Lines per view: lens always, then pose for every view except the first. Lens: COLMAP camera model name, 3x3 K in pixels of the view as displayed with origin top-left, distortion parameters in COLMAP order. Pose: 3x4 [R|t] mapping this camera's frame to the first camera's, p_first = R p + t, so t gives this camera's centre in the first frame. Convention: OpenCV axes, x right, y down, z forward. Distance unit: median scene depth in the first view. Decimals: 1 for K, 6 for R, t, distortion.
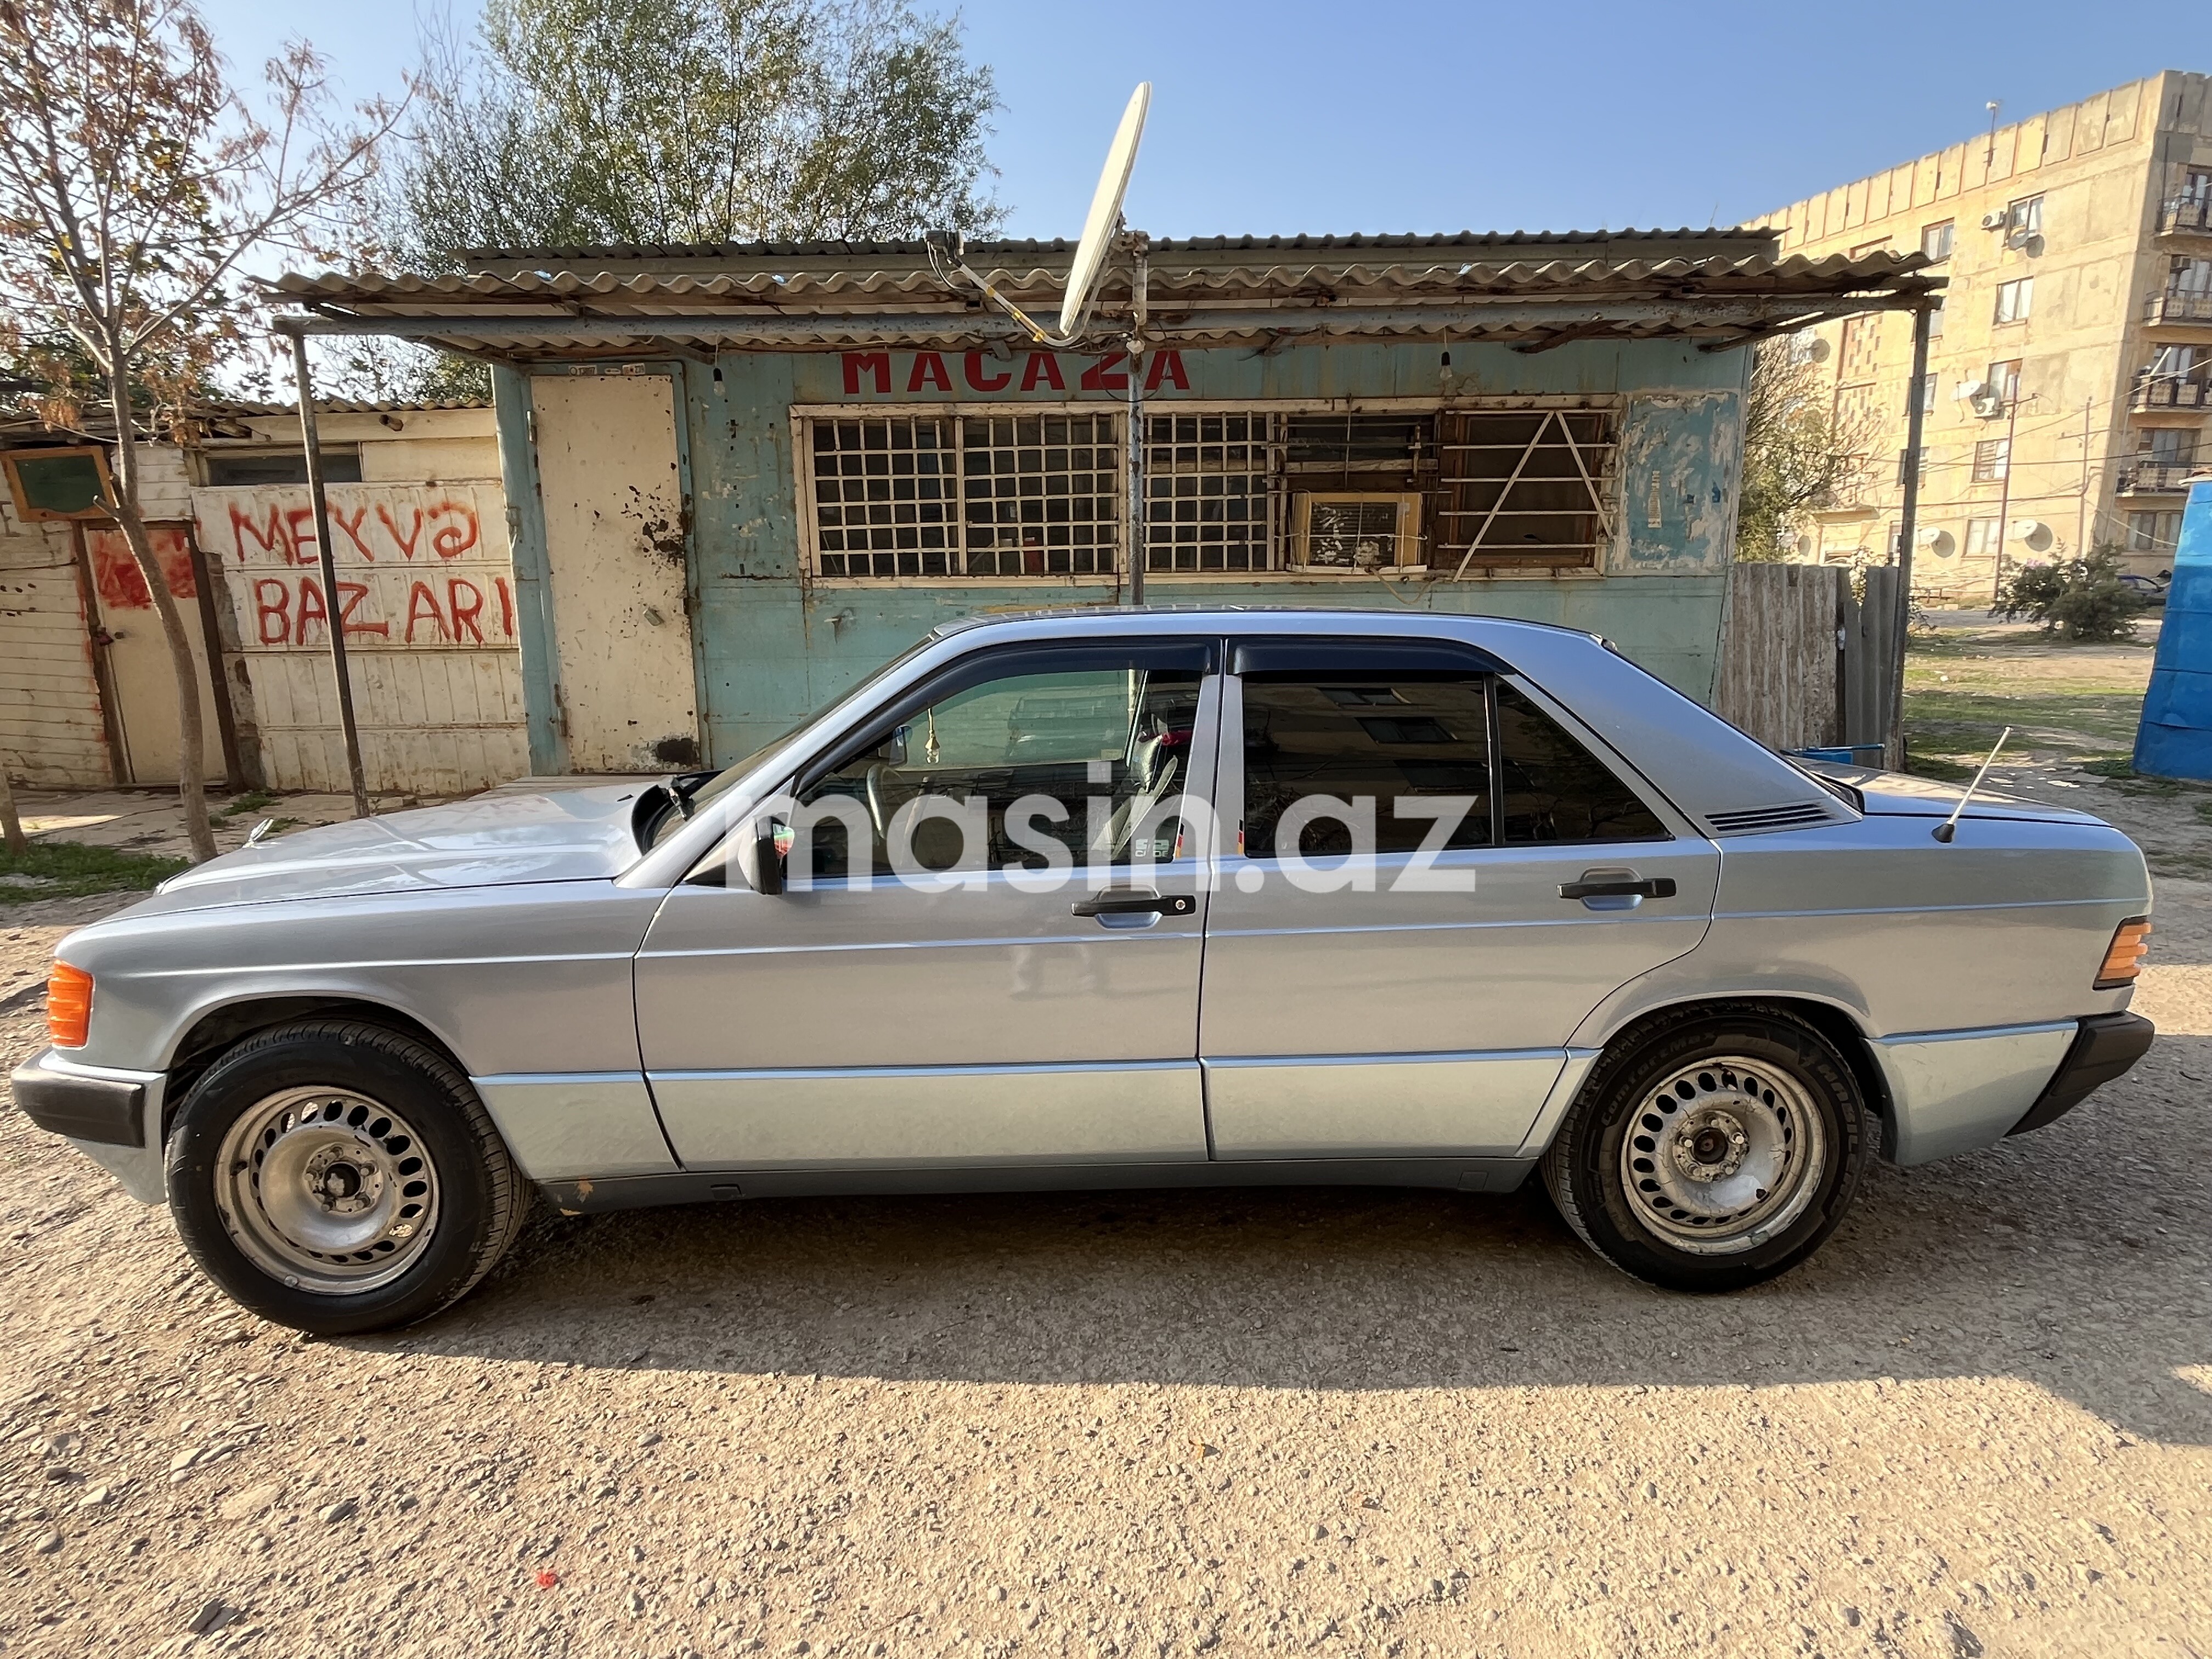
lens RADIAL K [[1153.3, 0, 1102.5], [0, 1153.3, 829.0], [0, 0, 1]] dist [-0.003707, -0.000263]
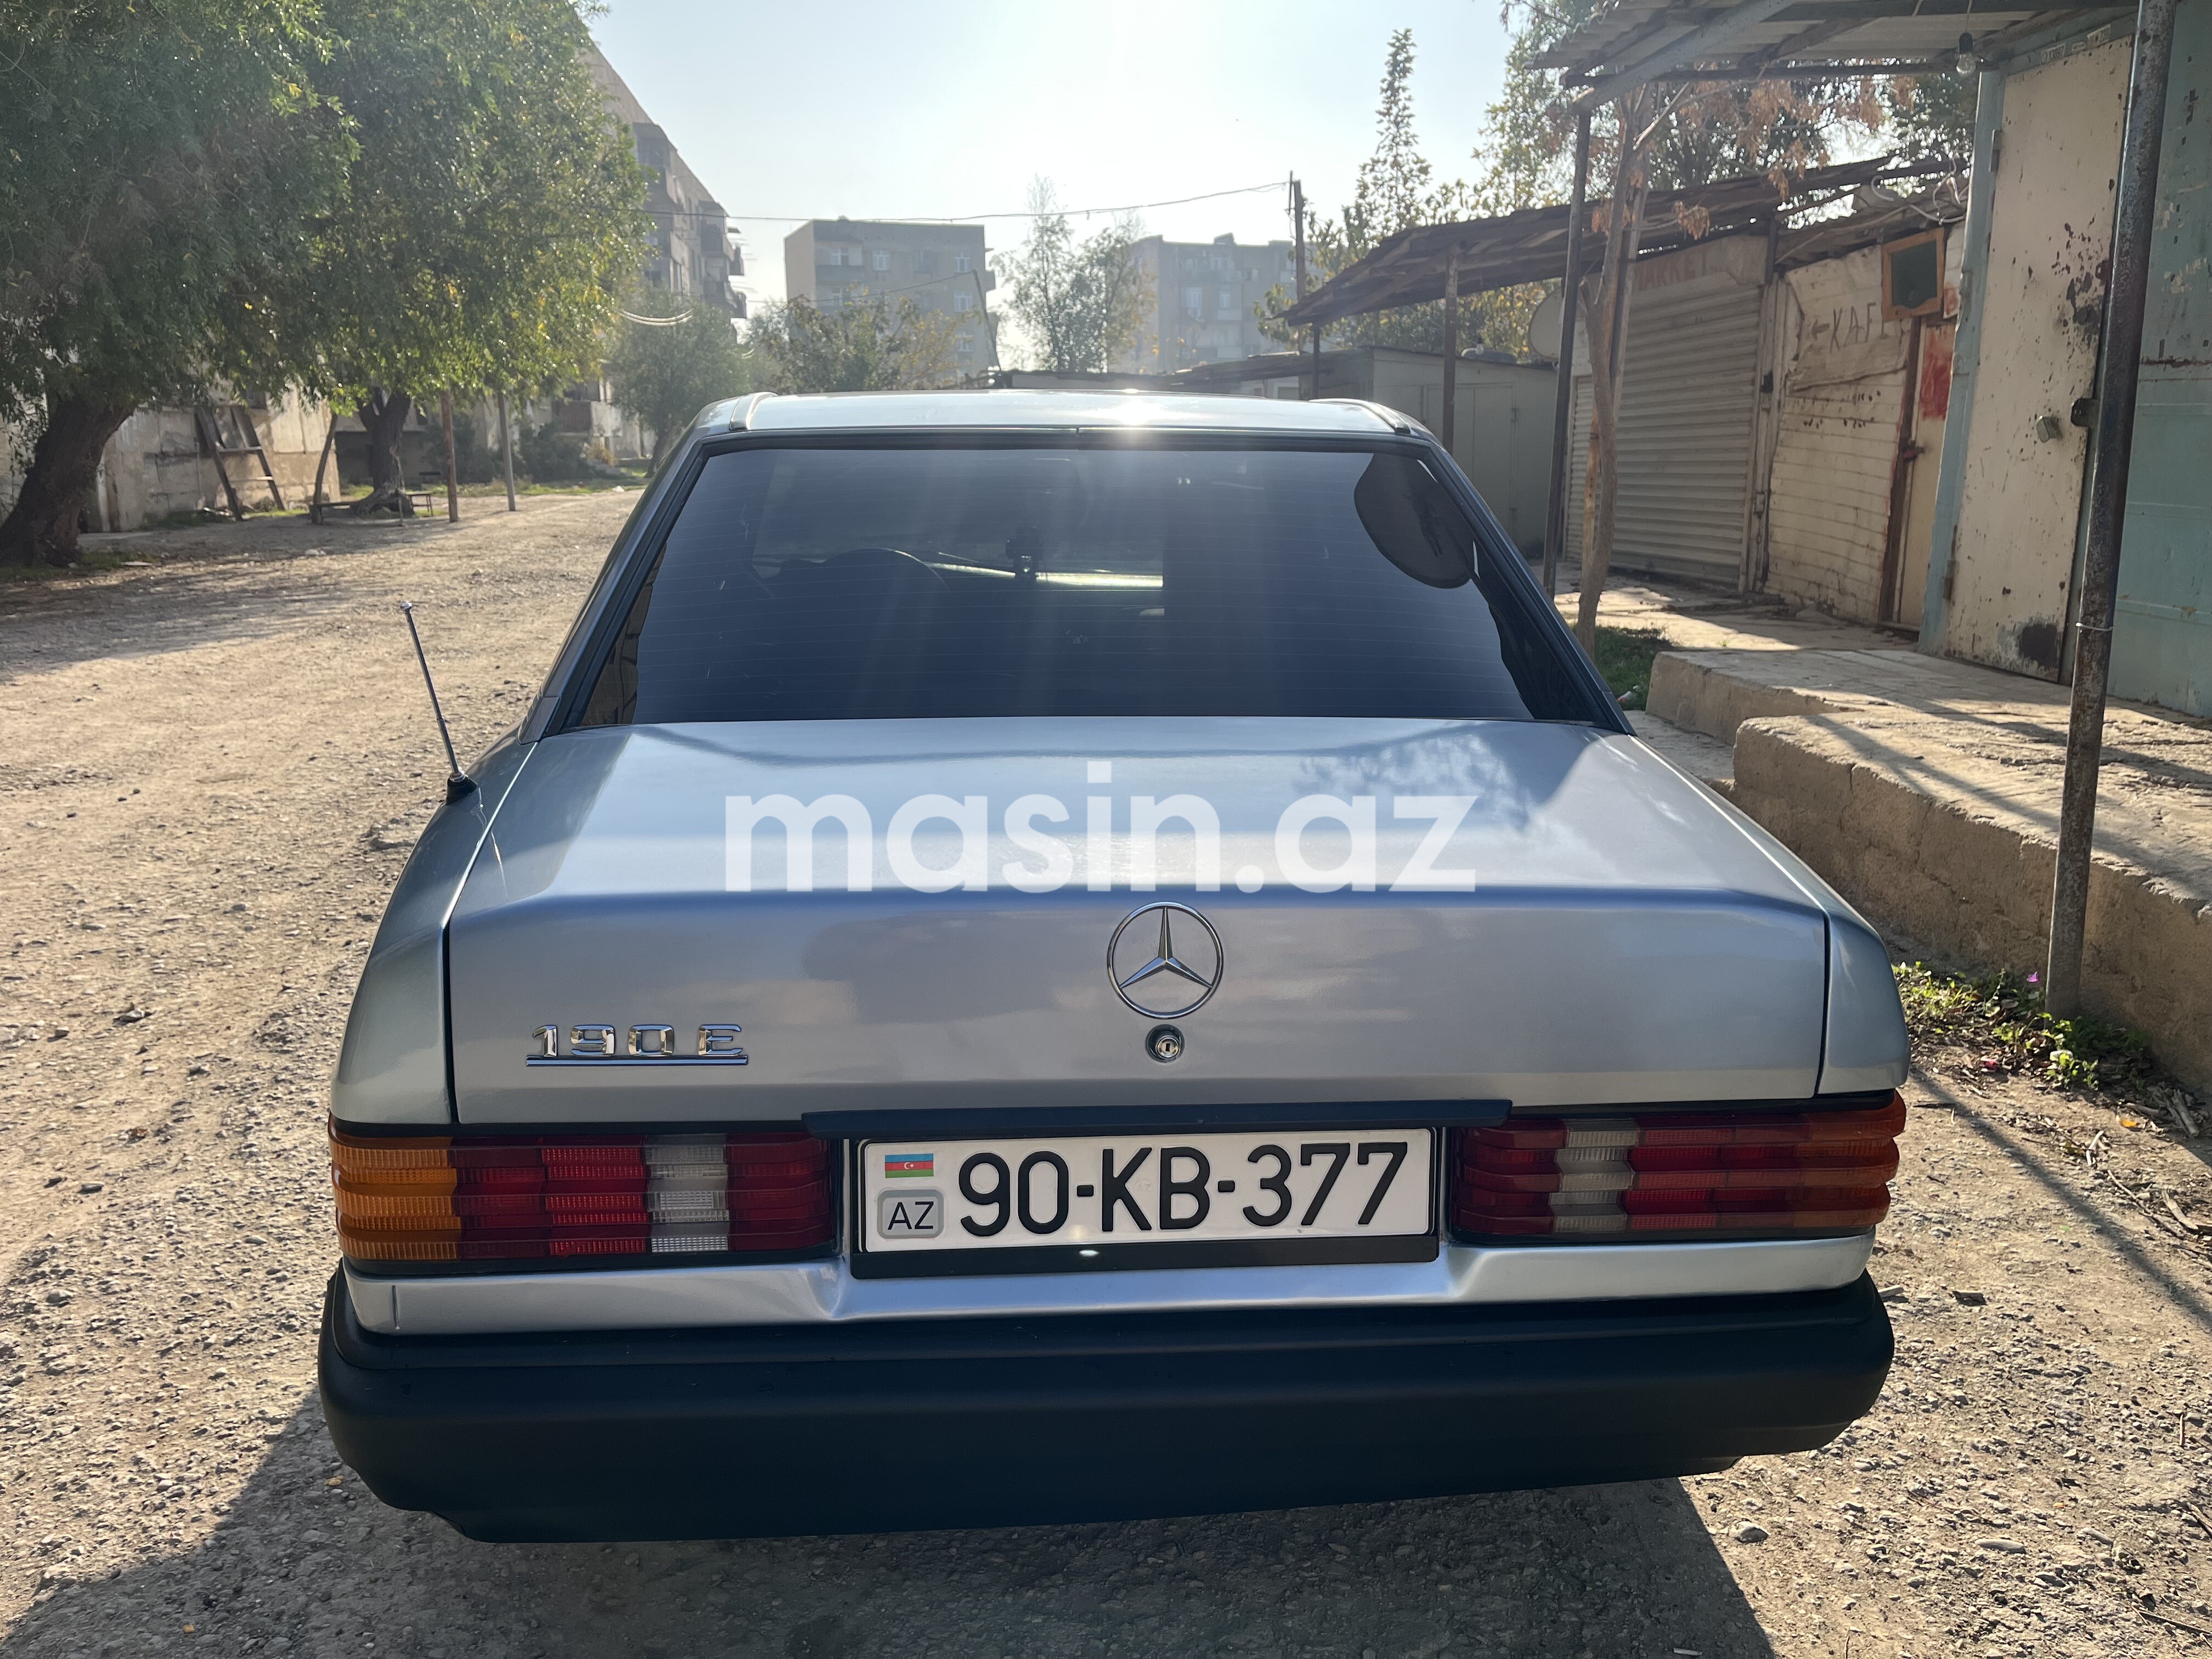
lens RADIAL K [[1709.9, 0, 1103.8], [0, 1709.9, 832.2], [0, 0, 1]] dist [-0.029774, -0.007010]
pose [[0.055148, 0.238465, -0.969584, 0.539966], [-0.199518, 0.954109, 0.223311, -0.075129], [0.978341, 0.181135, 0.100195, 0.433600]]
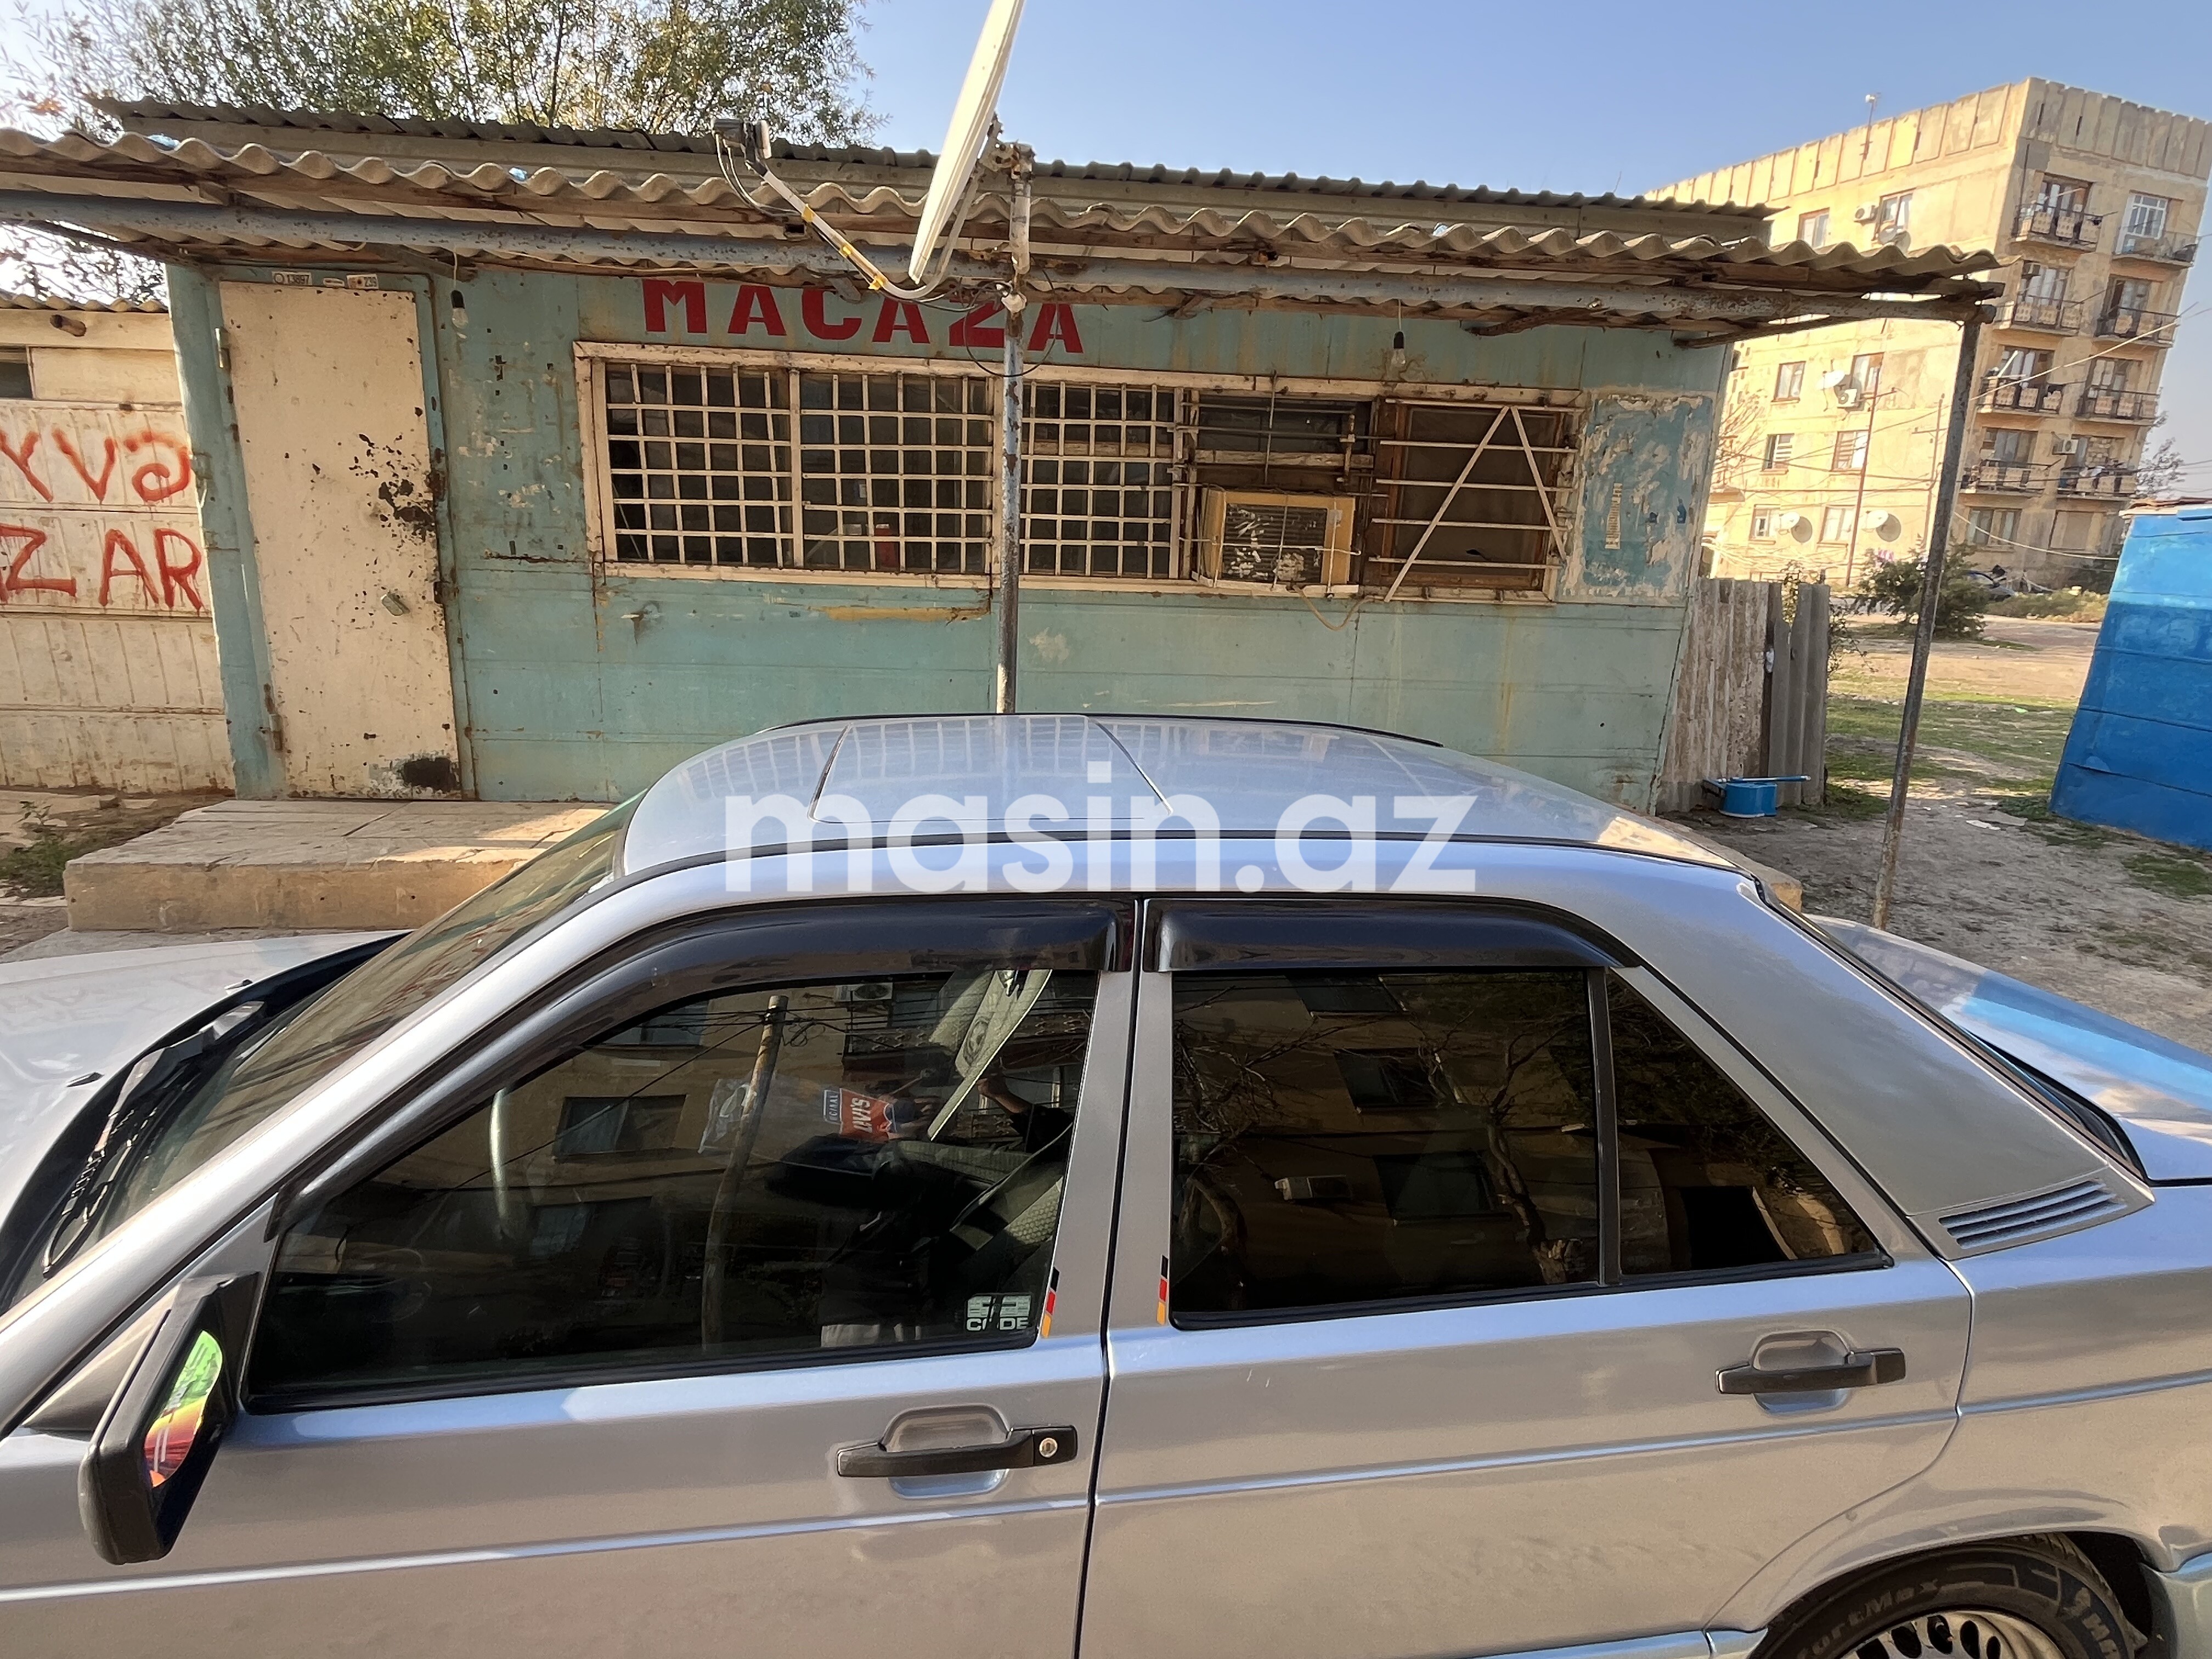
lens RADIAL K [[1153.3, 0, 1098.9], [0, 1153.3, 827.9], [0, 0, 1]] dist [-0.003707, -0.000263]
pose [[0.994520, 0.021408, 0.102333, 0.010211], [-0.026208, 0.998607, 0.045799, -0.080096], [-0.101210, -0.048230, 0.993695, 0.164272]]
